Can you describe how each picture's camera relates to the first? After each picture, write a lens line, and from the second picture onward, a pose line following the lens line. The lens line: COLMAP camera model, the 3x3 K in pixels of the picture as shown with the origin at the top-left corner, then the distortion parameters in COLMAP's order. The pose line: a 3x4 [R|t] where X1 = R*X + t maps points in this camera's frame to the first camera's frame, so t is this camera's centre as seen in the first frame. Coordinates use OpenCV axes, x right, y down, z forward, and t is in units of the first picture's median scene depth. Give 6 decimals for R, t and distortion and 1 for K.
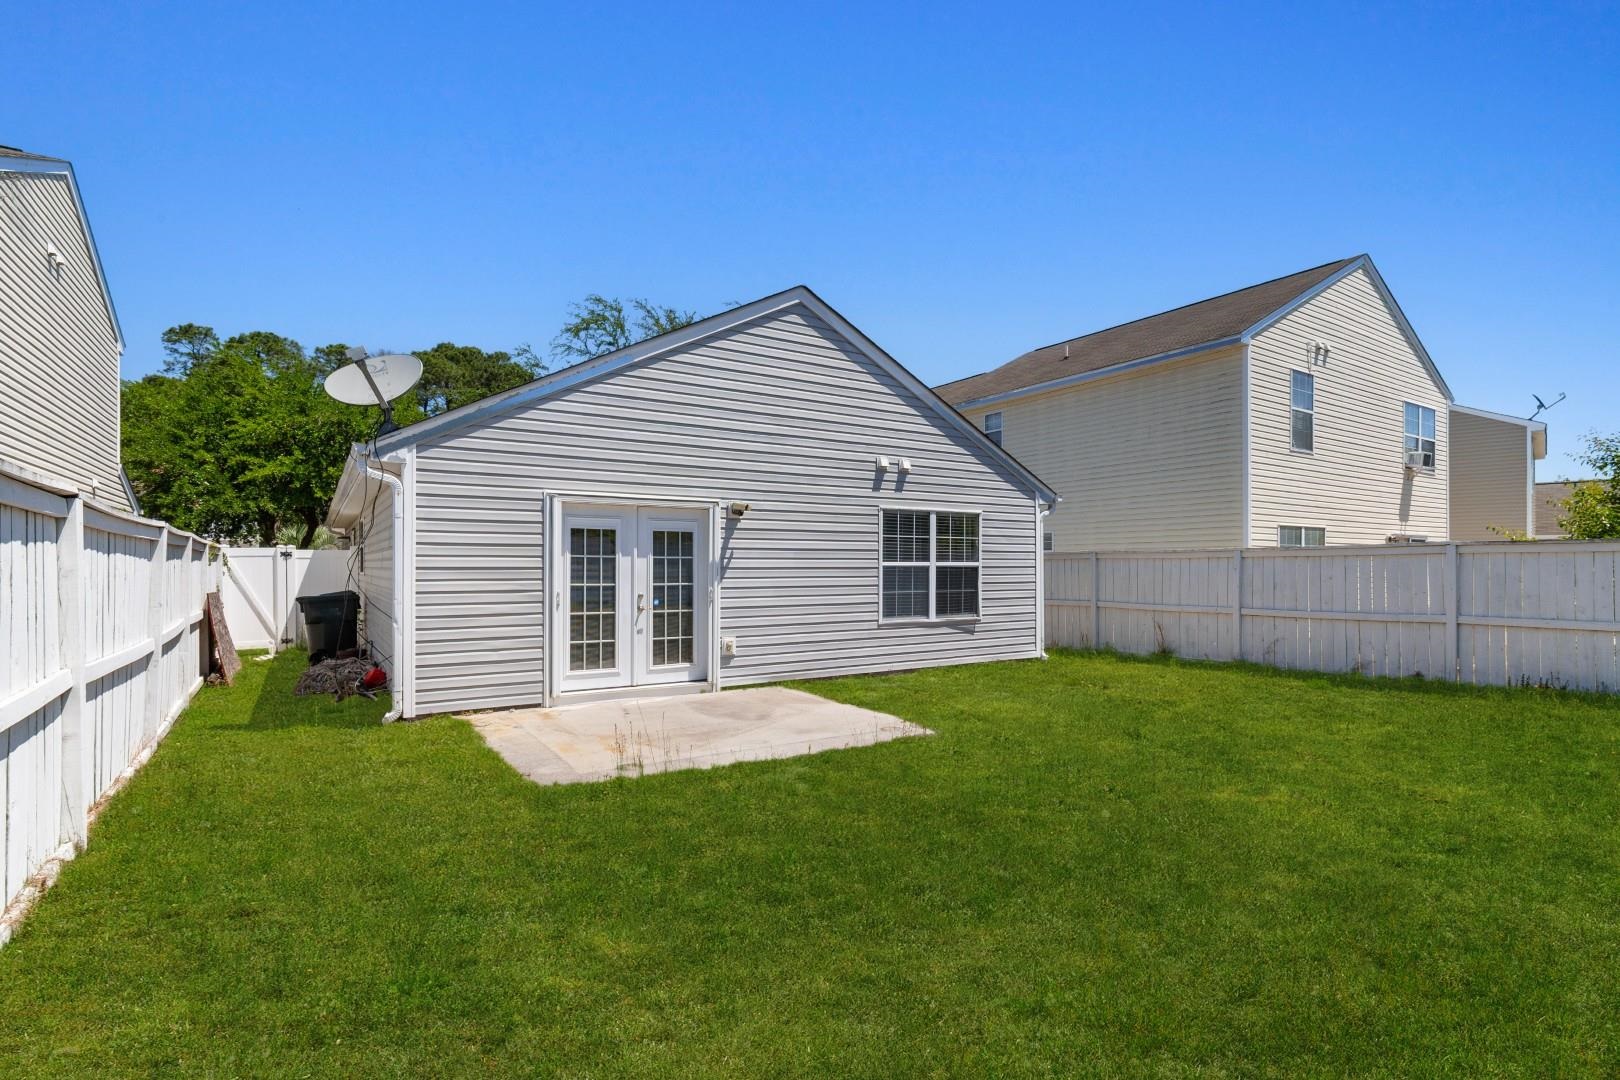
lens RADIAL K [[768.3, 0, 800.5], [0, 768.3, 566.6], [0, 0, 1]] dist [-0.002002, -0.001474]
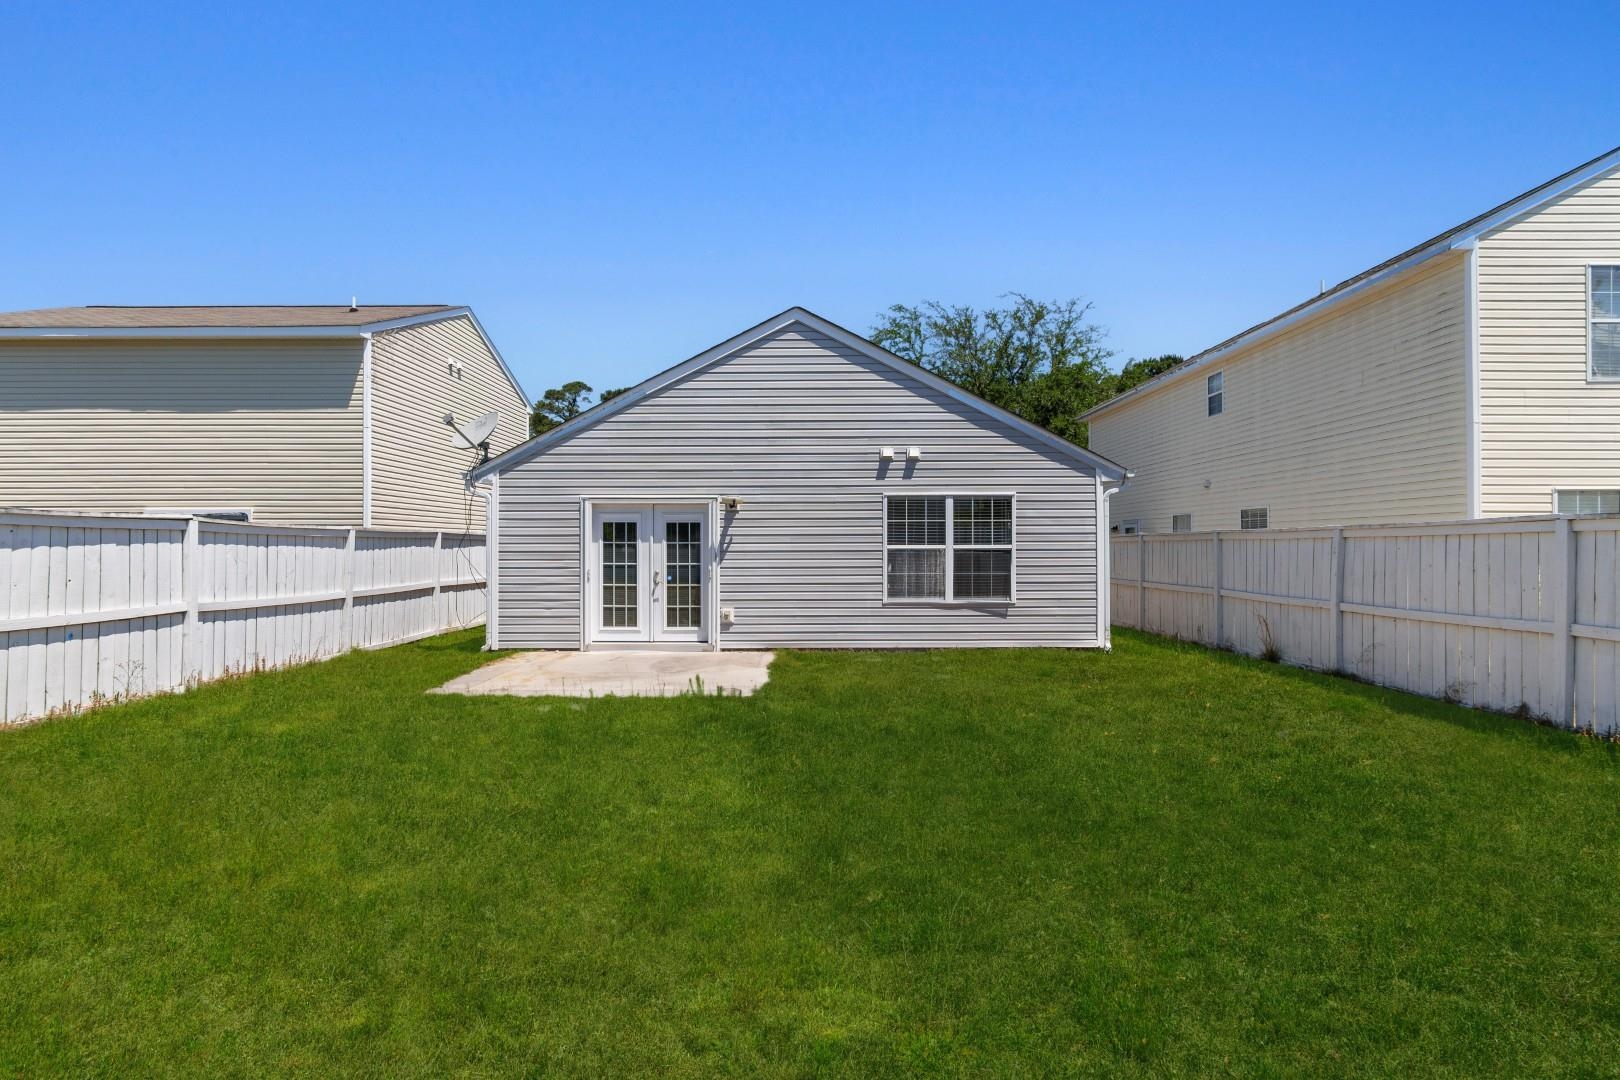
lens RADIAL K [[719.3, 0, 815.5], [0, 719.3, 540.9], [0, 0, 1]] dist [-0.001327, -0.000732]
pose [[0.841955, -0.005630, -0.539519, 0.565967], [0.002964, 0.999979, -0.005809, -0.006761], [0.539540, 0.003292, 0.841953, 0.099865]]
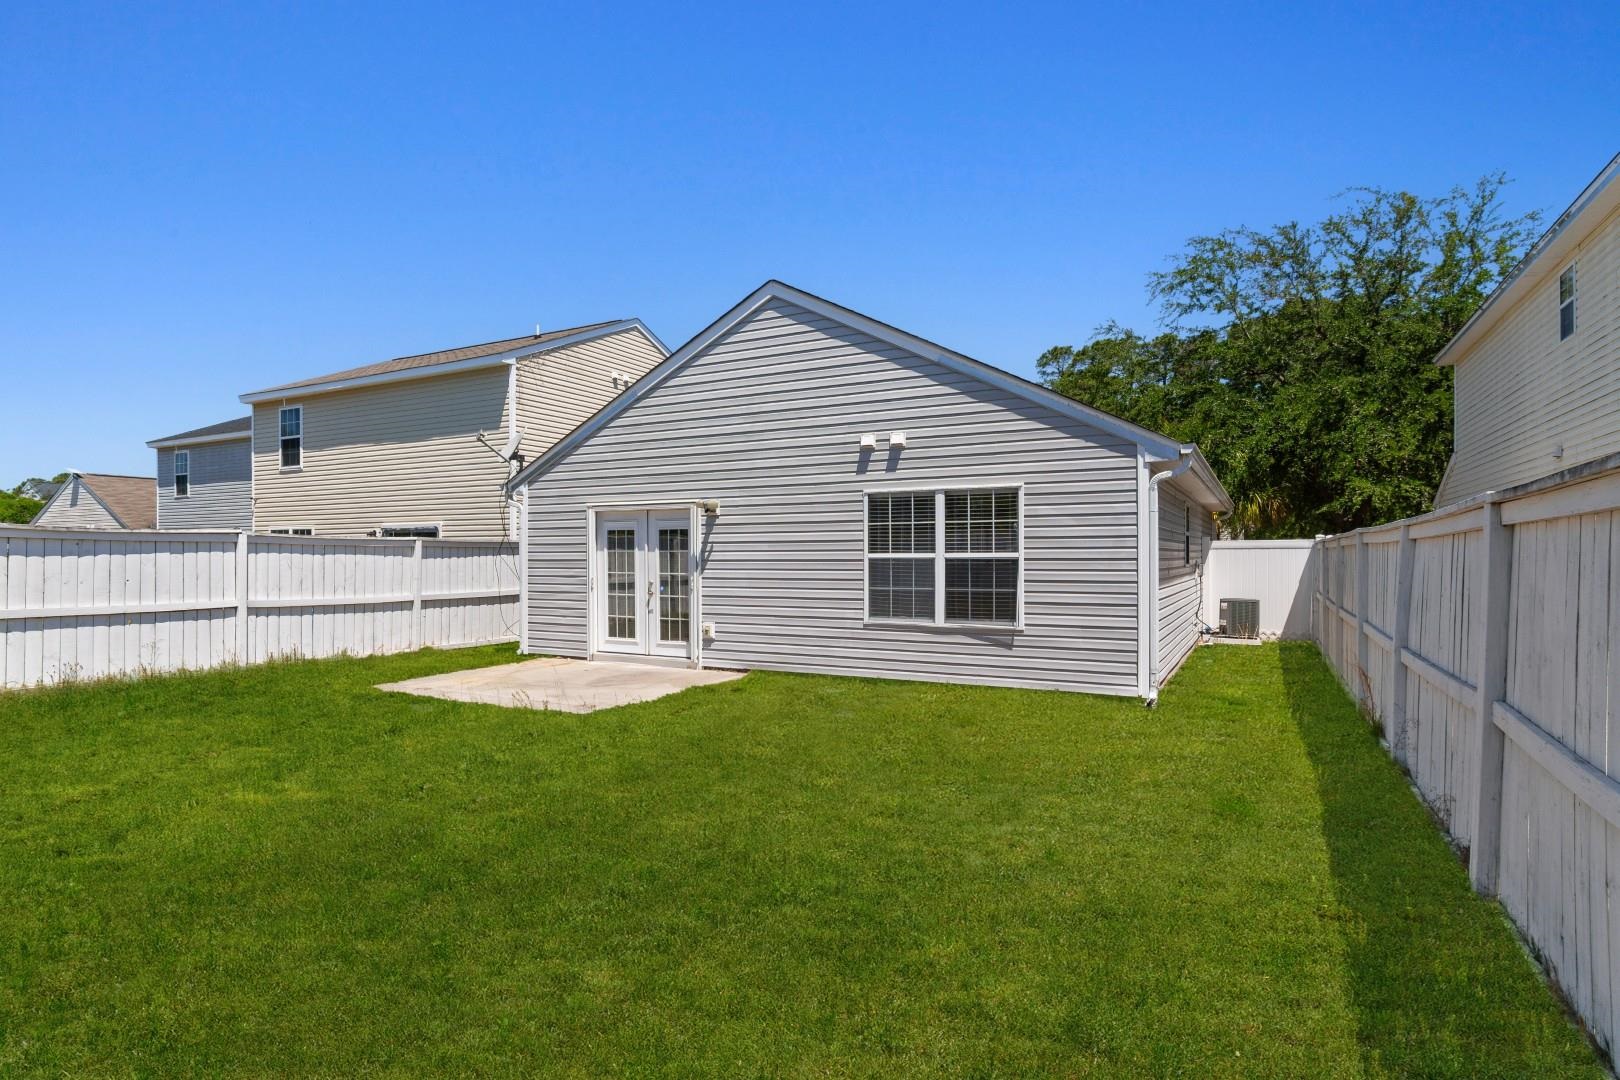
lens RADIAL K [[833.0, 0, 815.0], [0, 833.0, 554.7], [0, 0, 1]] dist [0.004140, -0.004240]
pose [[0.495232, -0.002486, -0.868757, 0.911510], [0.003522, 0.999993, -0.000854, -0.004042], [0.868754, -0.002637, 0.495237, 0.472972]]
